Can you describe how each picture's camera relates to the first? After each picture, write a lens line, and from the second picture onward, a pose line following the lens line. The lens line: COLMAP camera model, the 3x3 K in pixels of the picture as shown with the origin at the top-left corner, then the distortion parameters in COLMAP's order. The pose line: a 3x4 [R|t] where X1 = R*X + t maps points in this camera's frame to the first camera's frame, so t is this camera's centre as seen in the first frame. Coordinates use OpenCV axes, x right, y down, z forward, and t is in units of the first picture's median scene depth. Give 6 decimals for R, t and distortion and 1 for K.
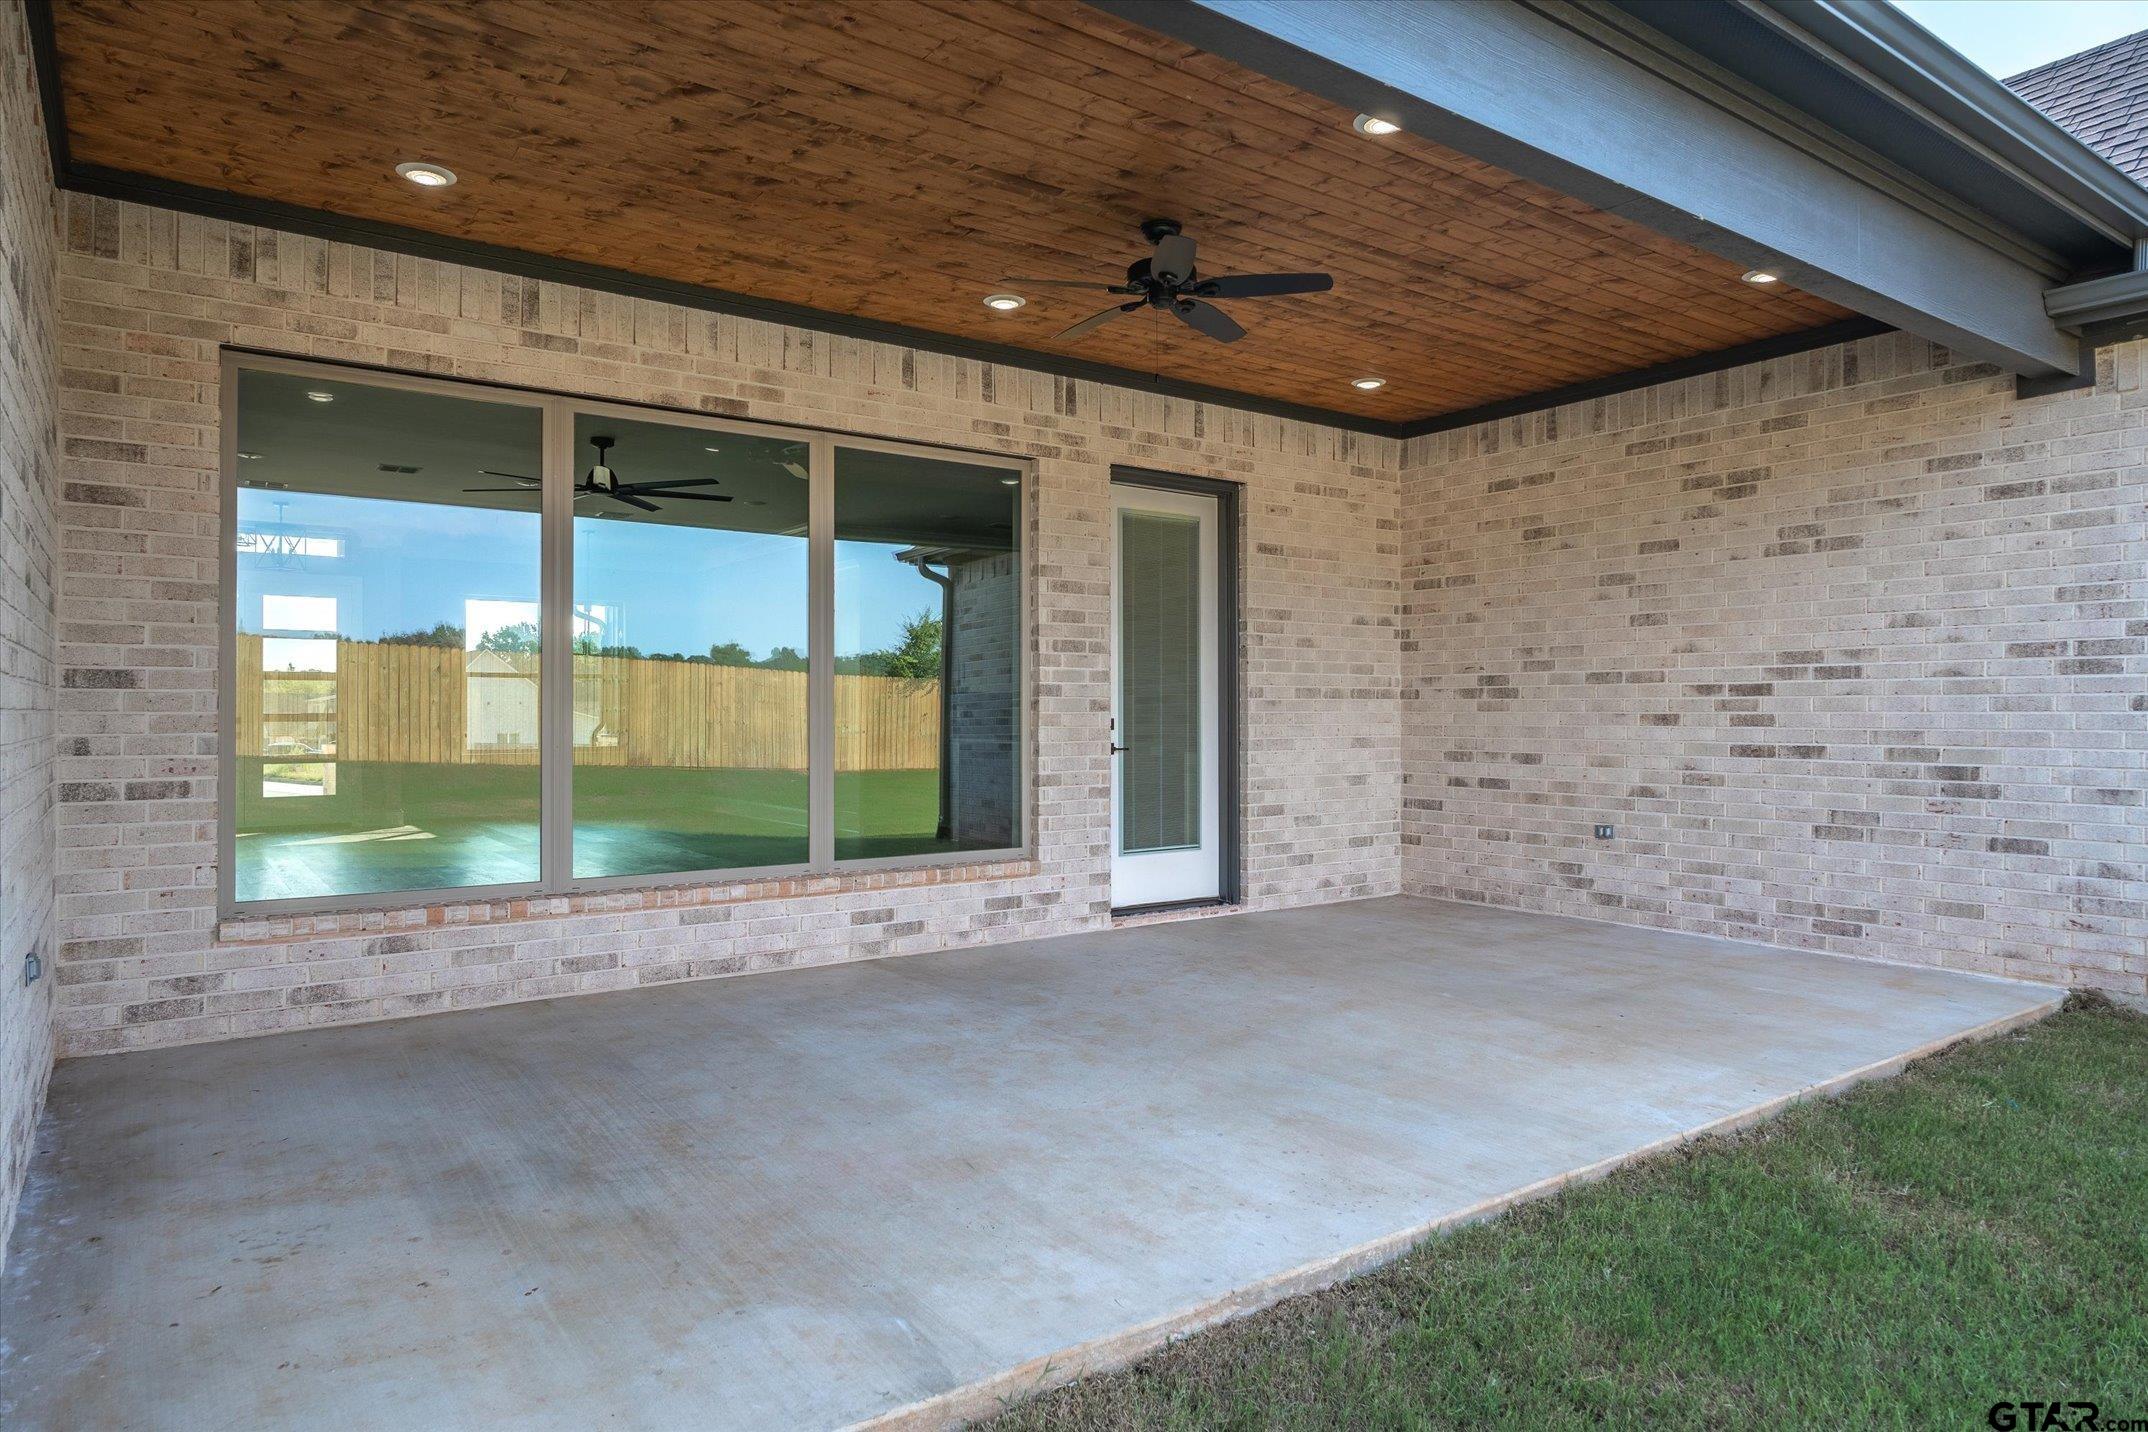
lens RADIAL K [[1282.4, 0, 1073.2], [0, 1282.4, 705.4], [0, 0, 1]] dist [-0.000766, 0.002101]
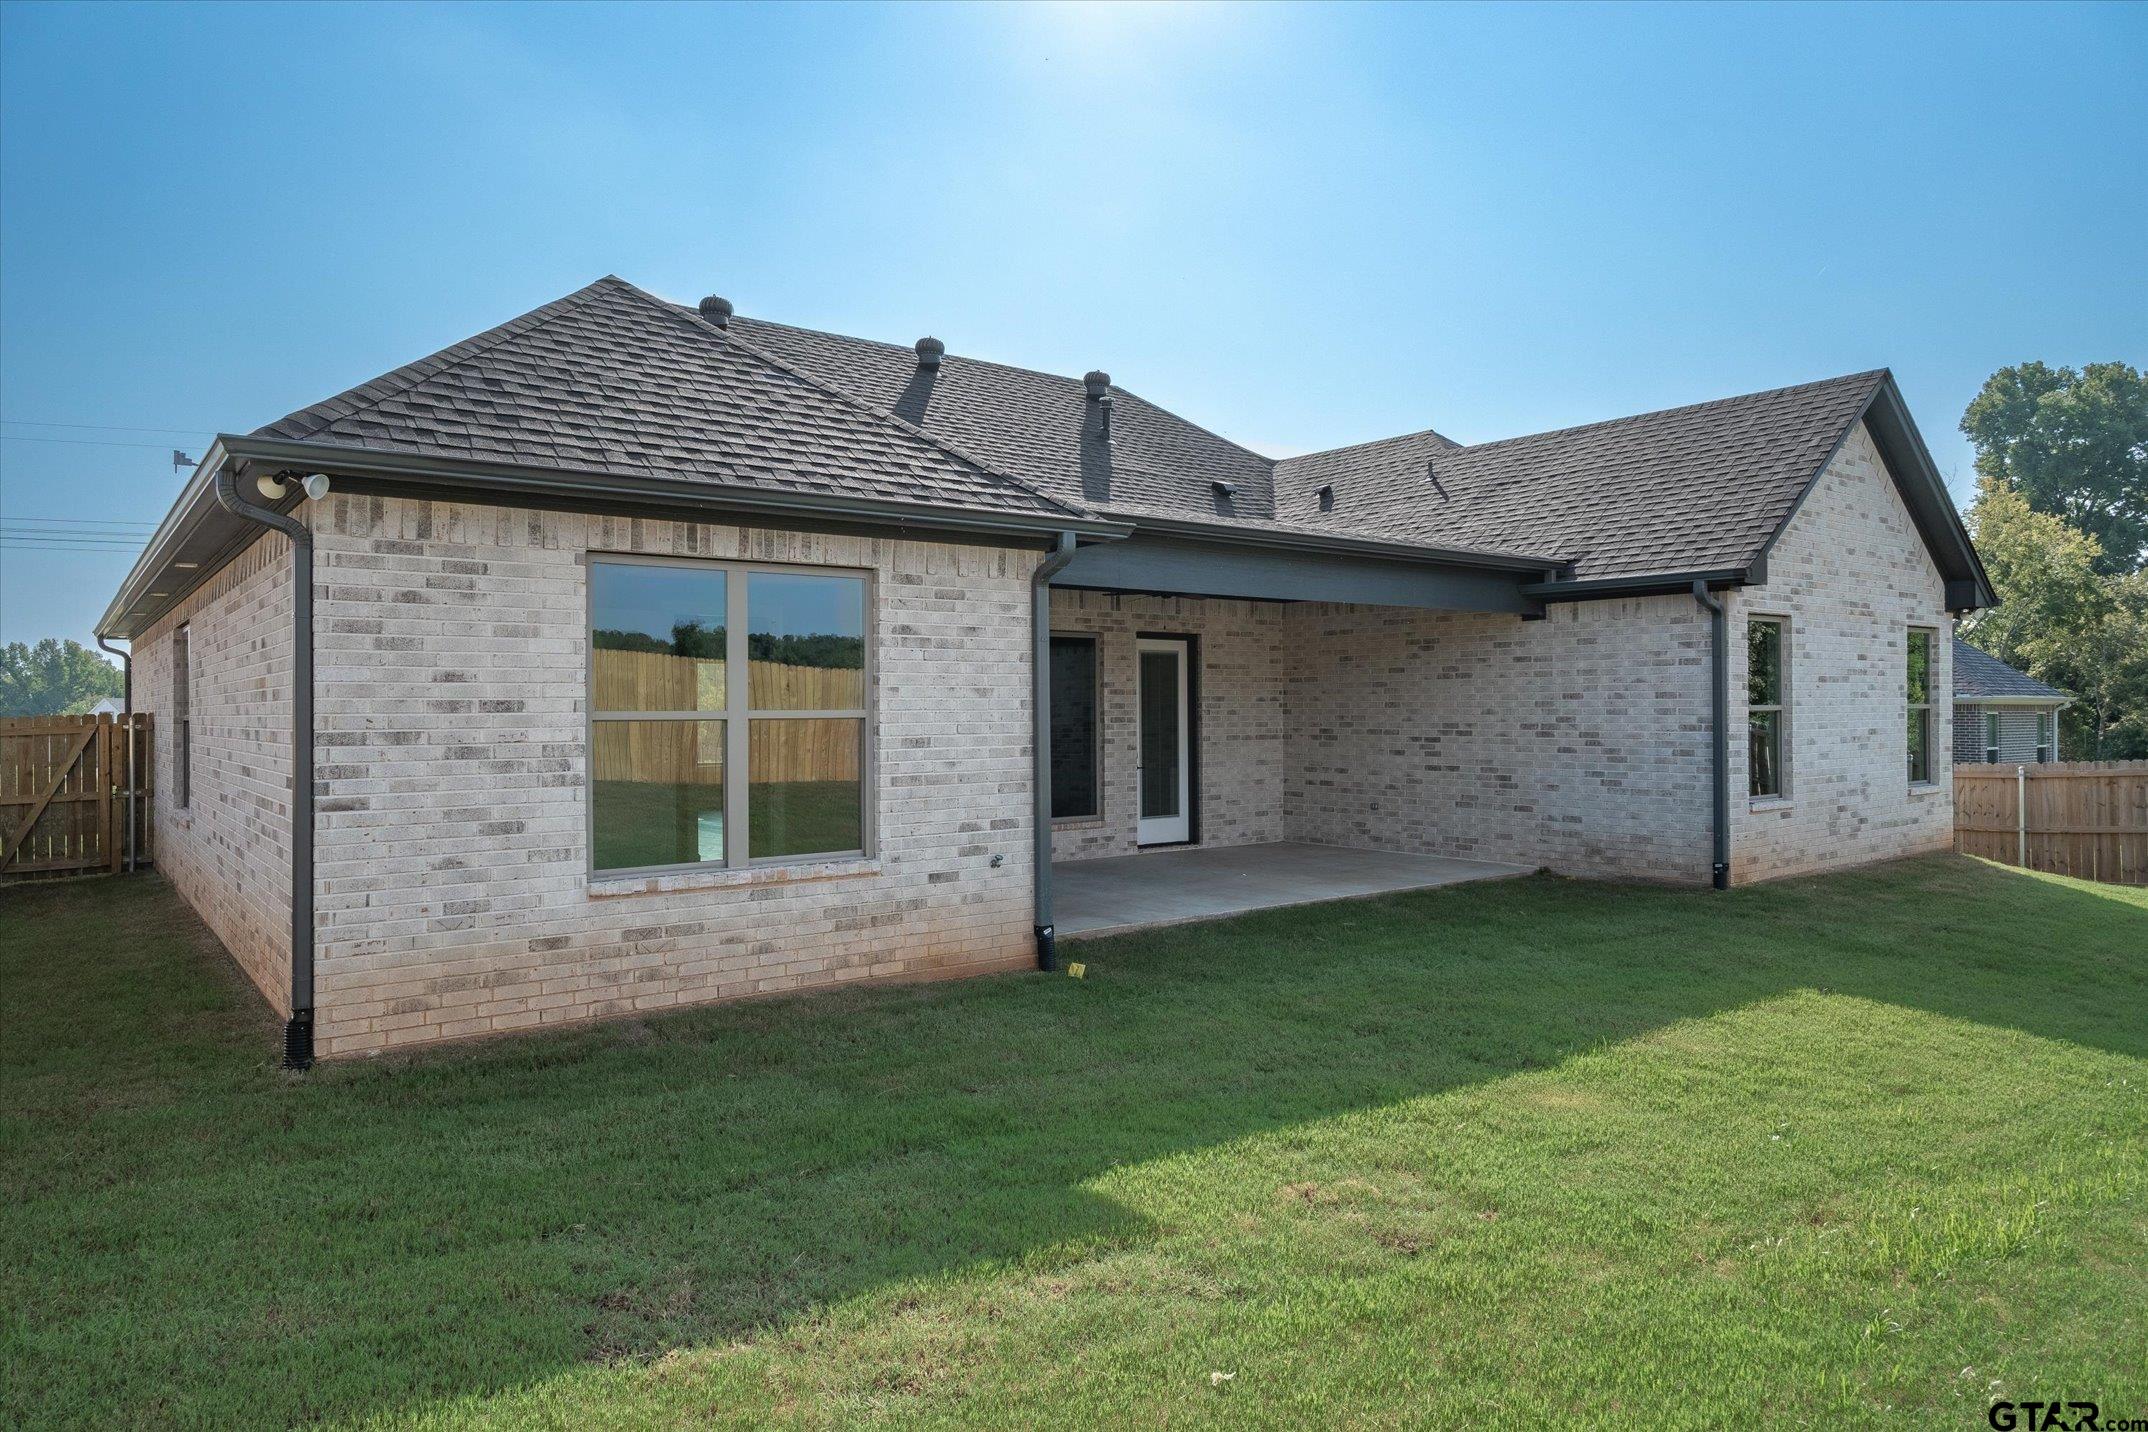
lens RADIAL K [[1282.4, 0, 1077.6], [0, 1282.4, 713.5], [0, 0, 1]] dist [-0.000766, 0.002101]
pose [[0.999516, -0.005080, 0.030695, -0.131271], [0.004823, 0.999953, 0.008464, -0.073123], [-0.030736, -0.008311, 0.999493, -1.086055]]
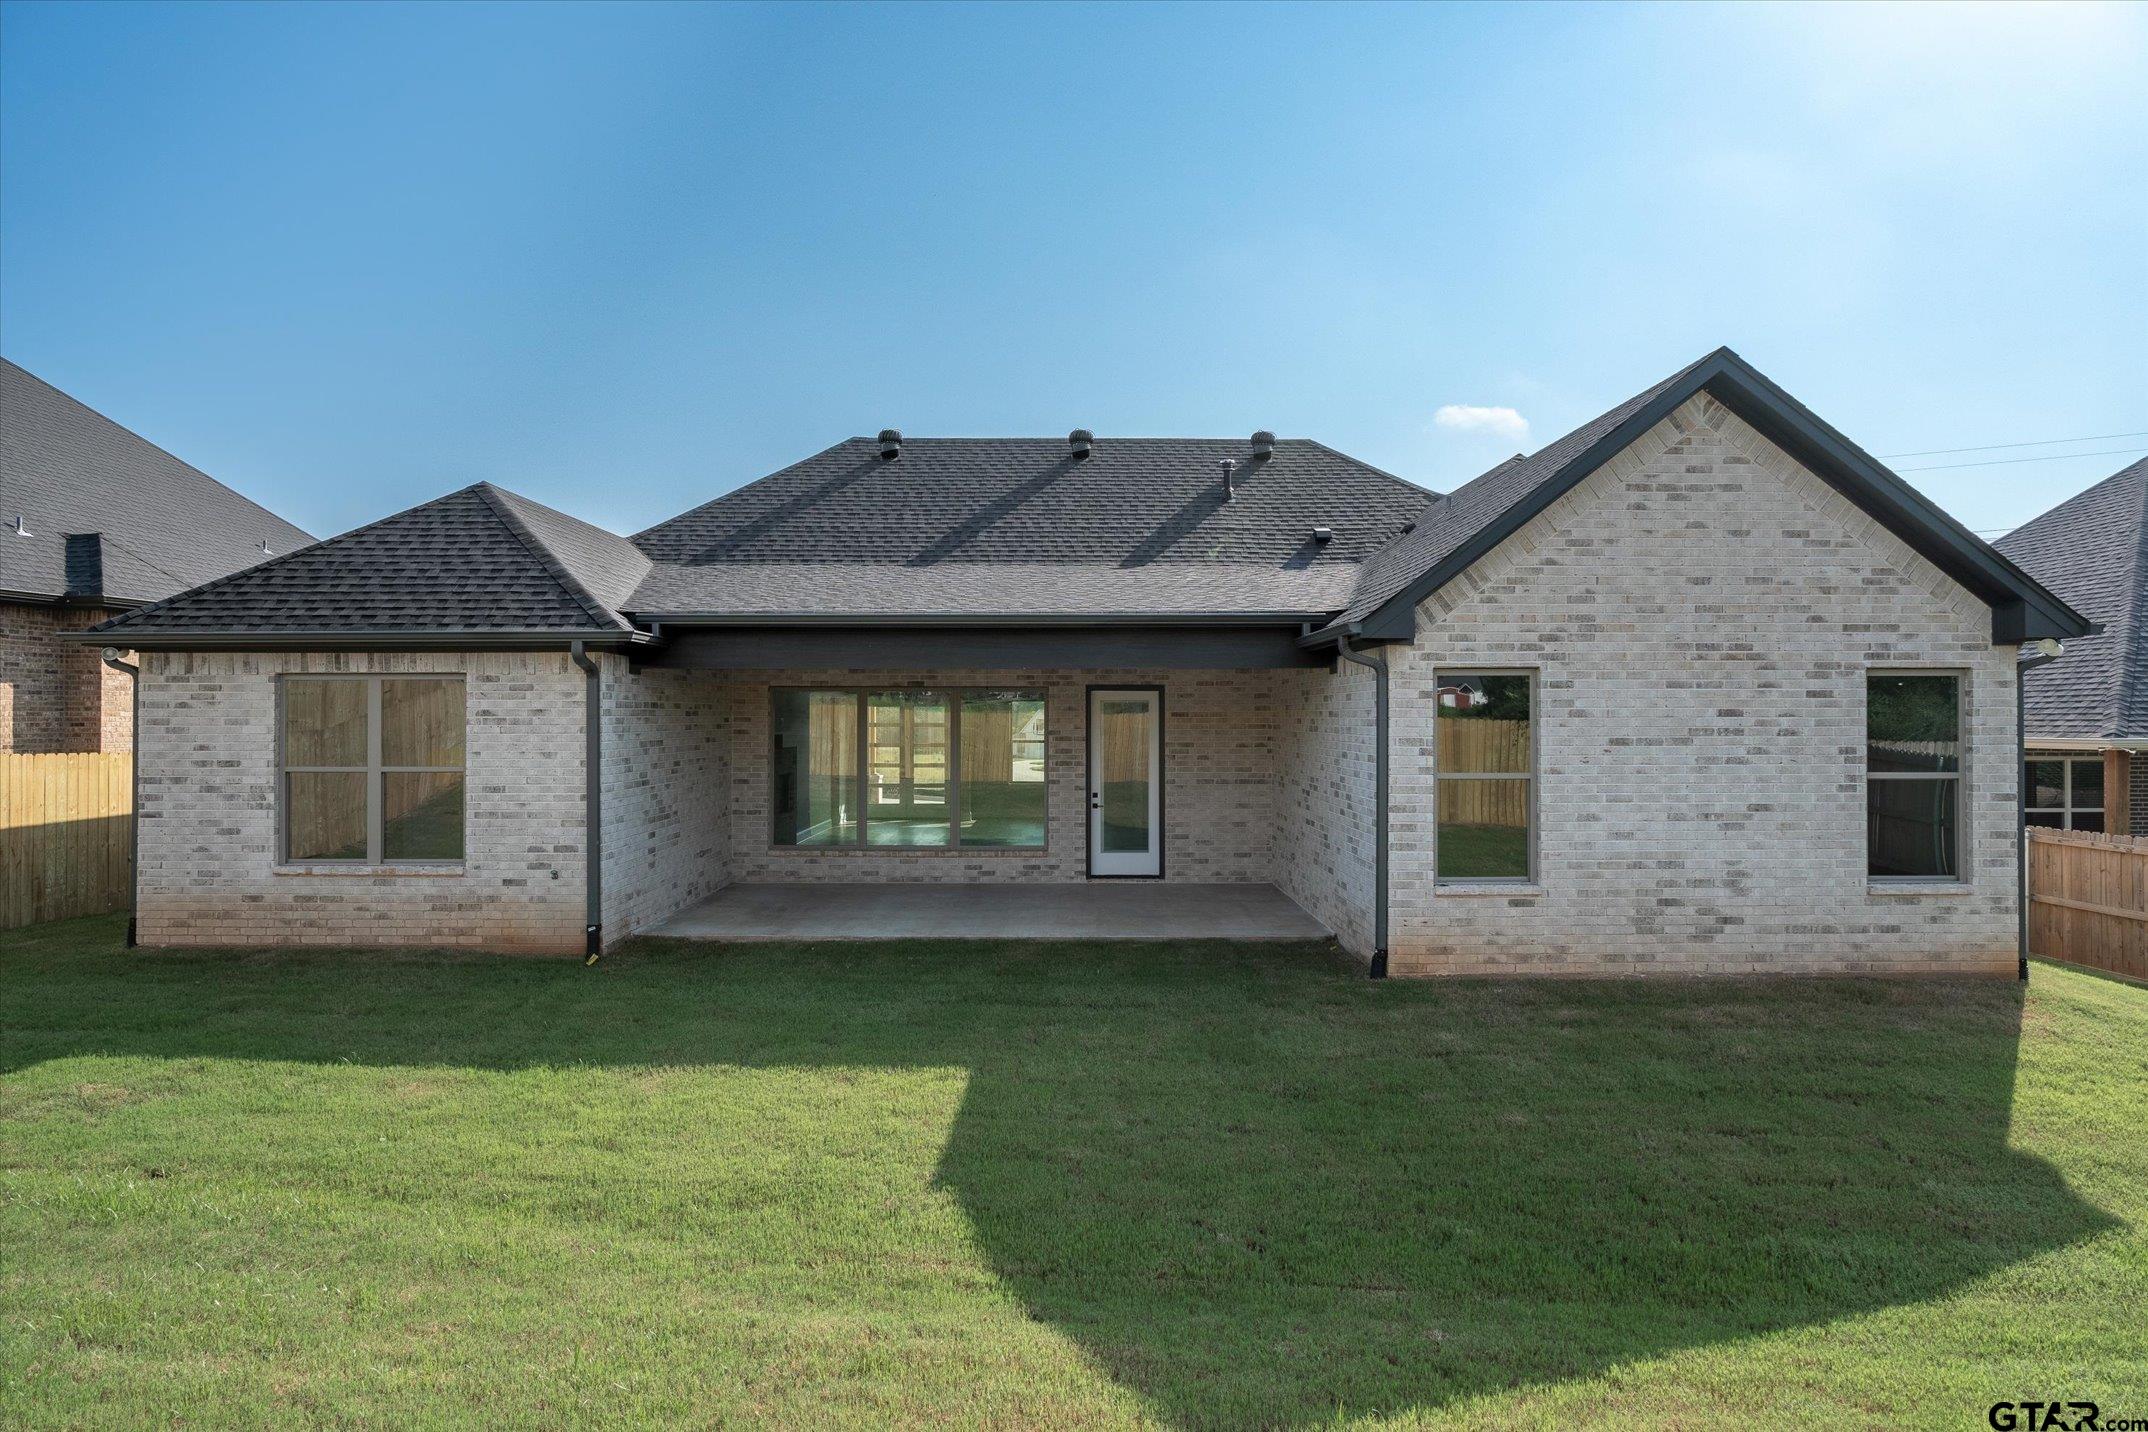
lens RADIAL K [[1171.4, 0, 1074.5], [0, 1171.4, 718.7], [0, 0, 1]] dist [-0.003798, 0.001010]
pose [[0.823310, 0.000551, -0.567592, 1.230039], [0.001470, 0.999994, 0.003103, -0.133237], [0.567590, -0.003389, 0.823304, -0.778824]]
